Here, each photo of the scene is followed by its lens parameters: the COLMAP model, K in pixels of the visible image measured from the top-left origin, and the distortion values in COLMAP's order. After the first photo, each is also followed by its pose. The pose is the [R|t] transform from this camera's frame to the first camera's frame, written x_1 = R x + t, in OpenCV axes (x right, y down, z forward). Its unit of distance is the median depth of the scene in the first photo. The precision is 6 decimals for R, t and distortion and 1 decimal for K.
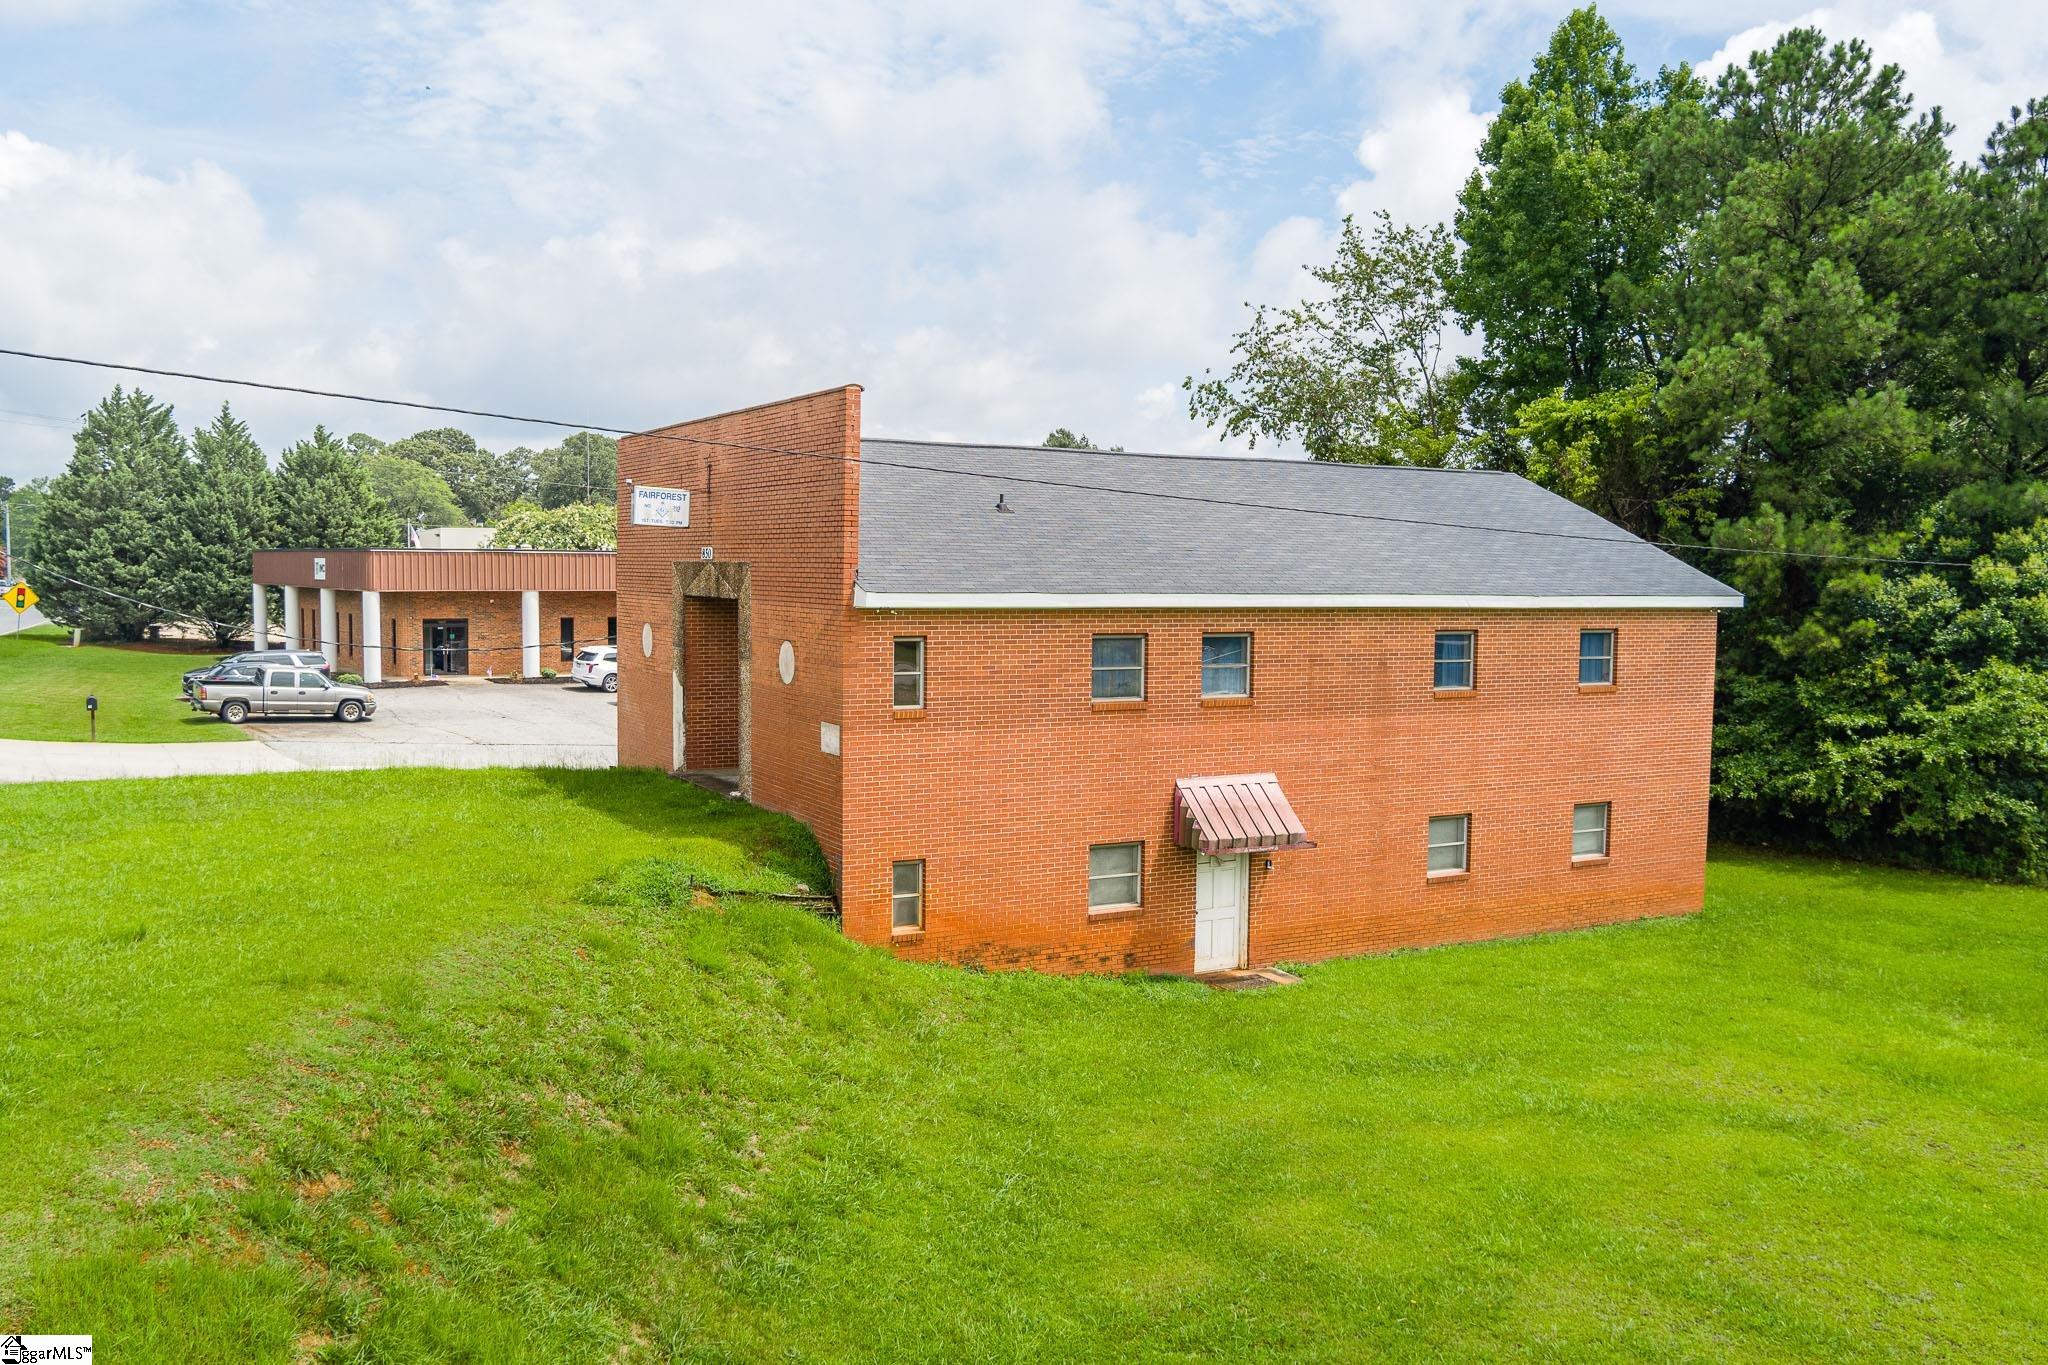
lens RADIAL K [[1646.3, 0, 1019.7], [0, 1646.3, 717.1], [0, 0, 1]] dist [-0.066335, -0.001717]
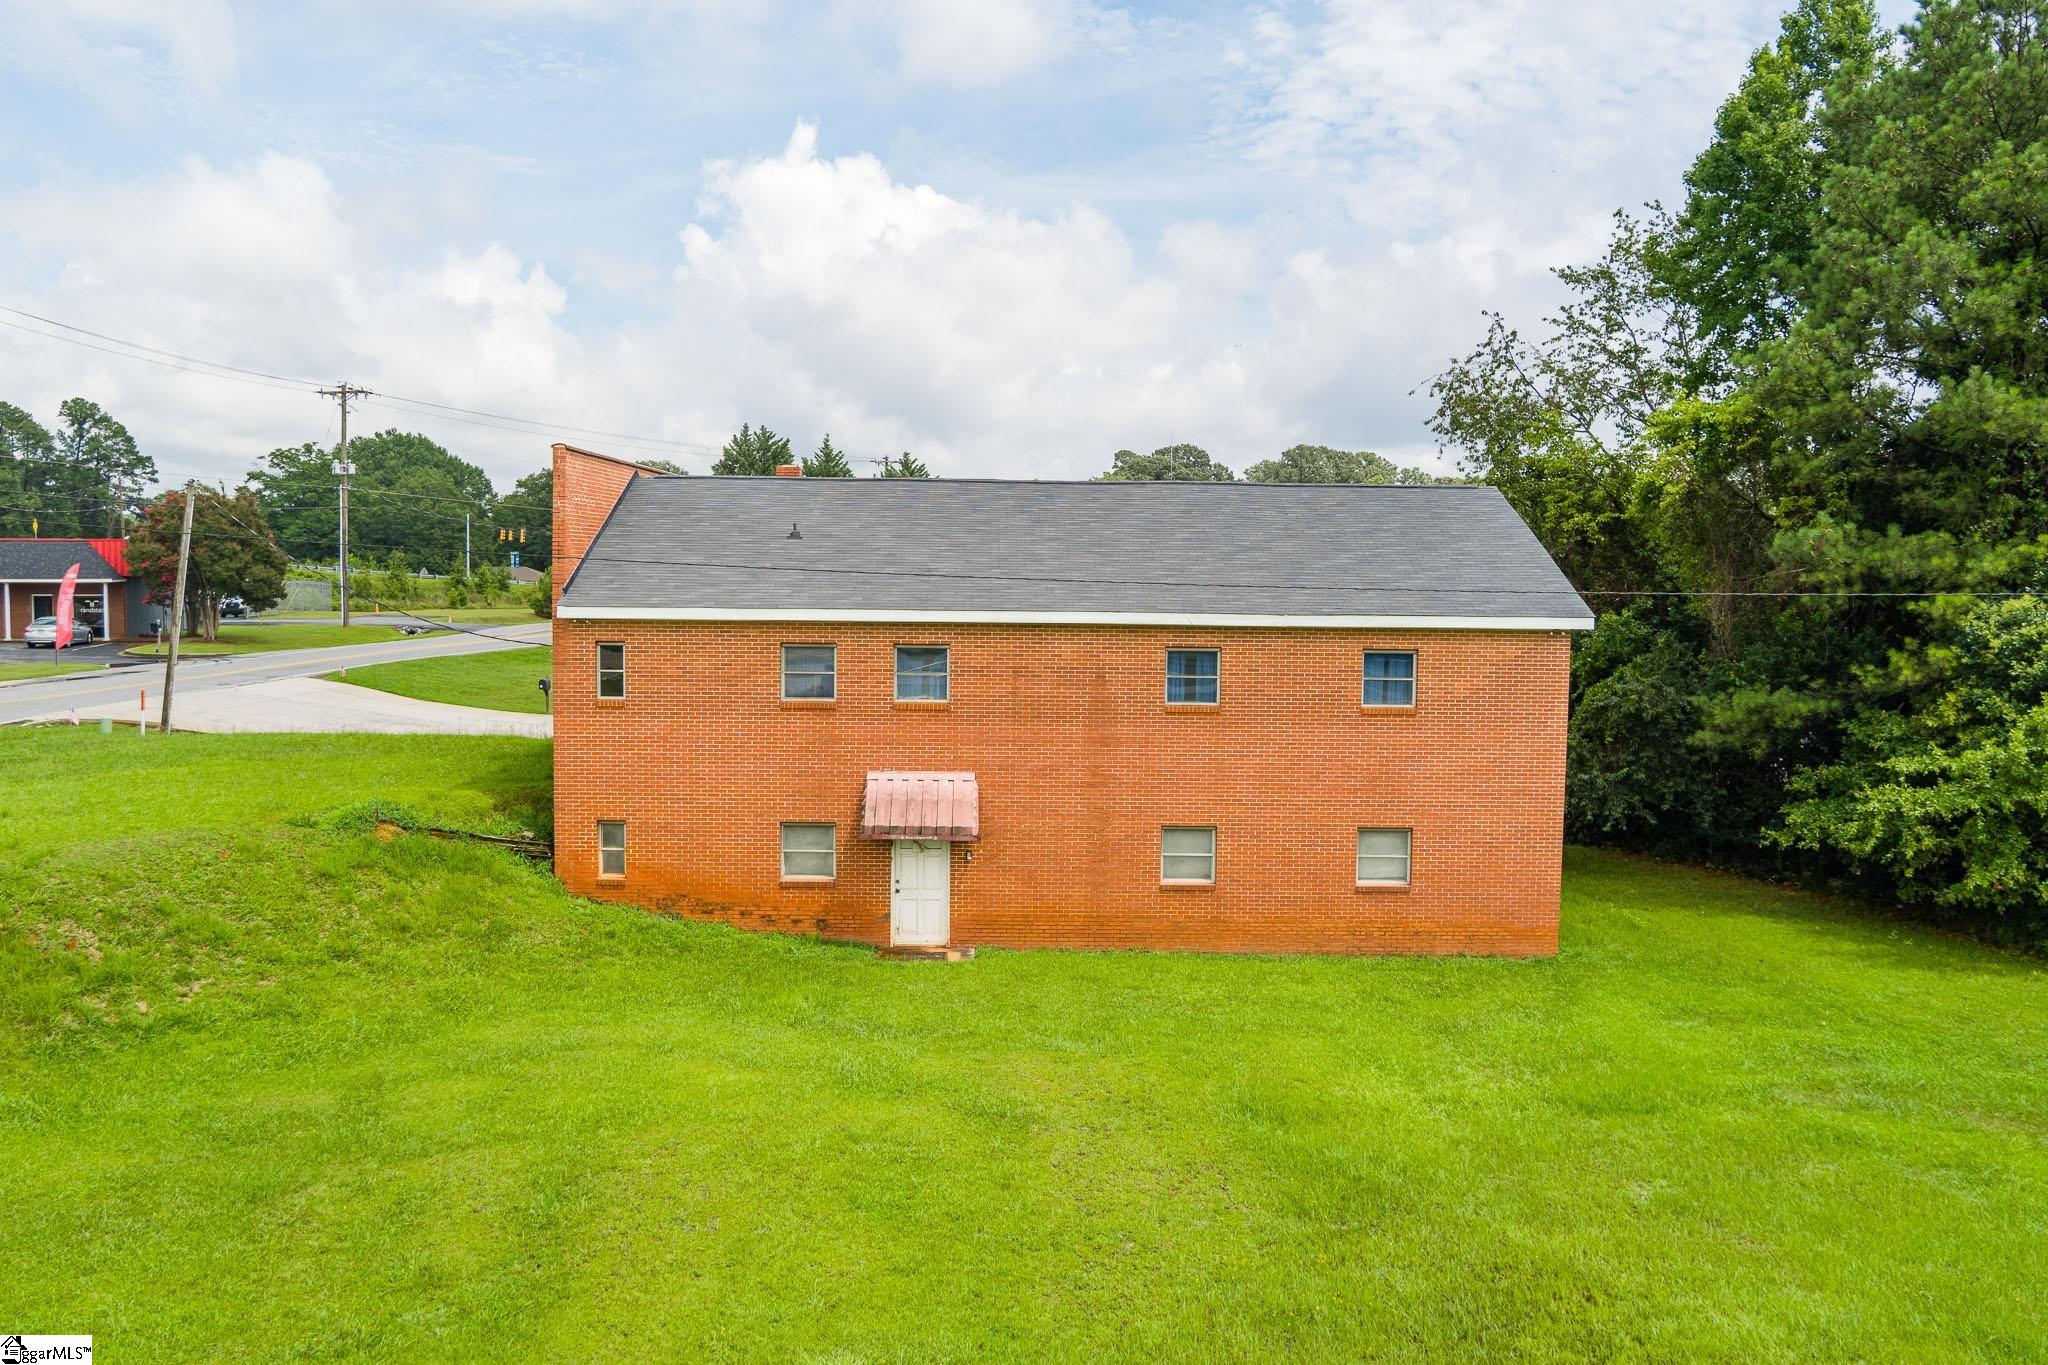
lens RADIAL K [[1646.3, 0, 1019.7], [0, 1646.3, 717.1], [0, 0, 1]] dist [-0.066335, -0.001717]
pose [[0.885332, 0.041402, -0.463112, 0.696986], [-0.043827, 0.999024, 0.005529, -0.010648], [0.462888, 0.015401, 0.886283, 0.034279]]
